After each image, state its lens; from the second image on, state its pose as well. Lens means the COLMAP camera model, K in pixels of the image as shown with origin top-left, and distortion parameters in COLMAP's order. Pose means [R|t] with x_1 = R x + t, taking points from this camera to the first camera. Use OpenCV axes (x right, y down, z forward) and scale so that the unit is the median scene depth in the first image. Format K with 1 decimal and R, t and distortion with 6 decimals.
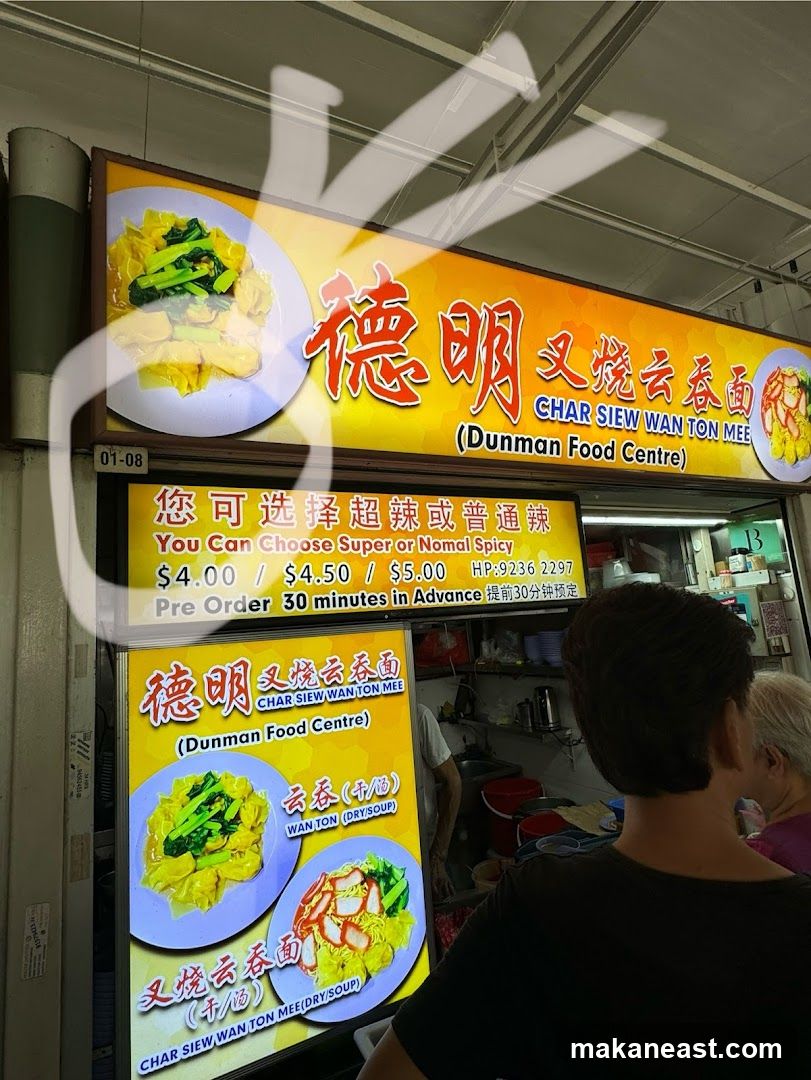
lens RADIAL K [[587.1, 0, 406.5], [0, 587.1, 533.8], [0, 0, 1]] dist [-0.002036, 0.001489]
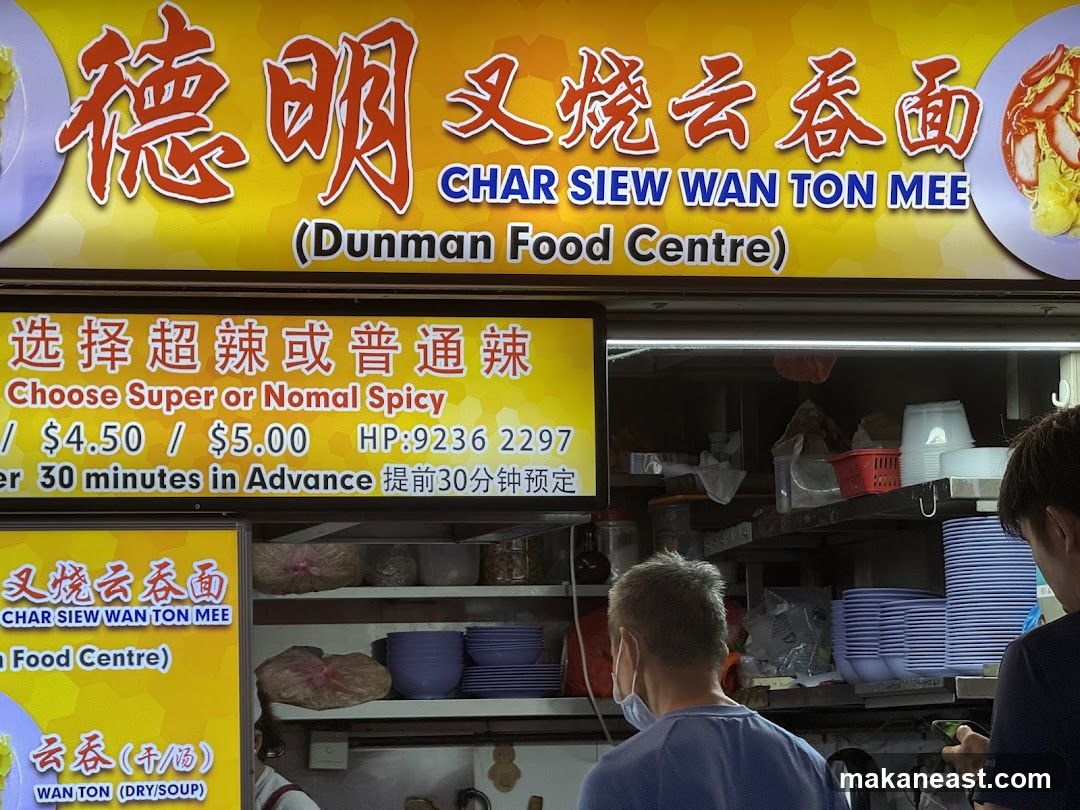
lens RADIAL K [[4013.6, 0, 490.9], [0, 4013.6, 386.2], [0, 0, 1]] dist [0.322194, 0.000000]
pose [[0.969009, 0.038648, -0.243985, 1.409431], [-0.019246, 0.996495, 0.081409, -0.374758], [0.246276, -0.074190, 0.966356, -3.337525]]
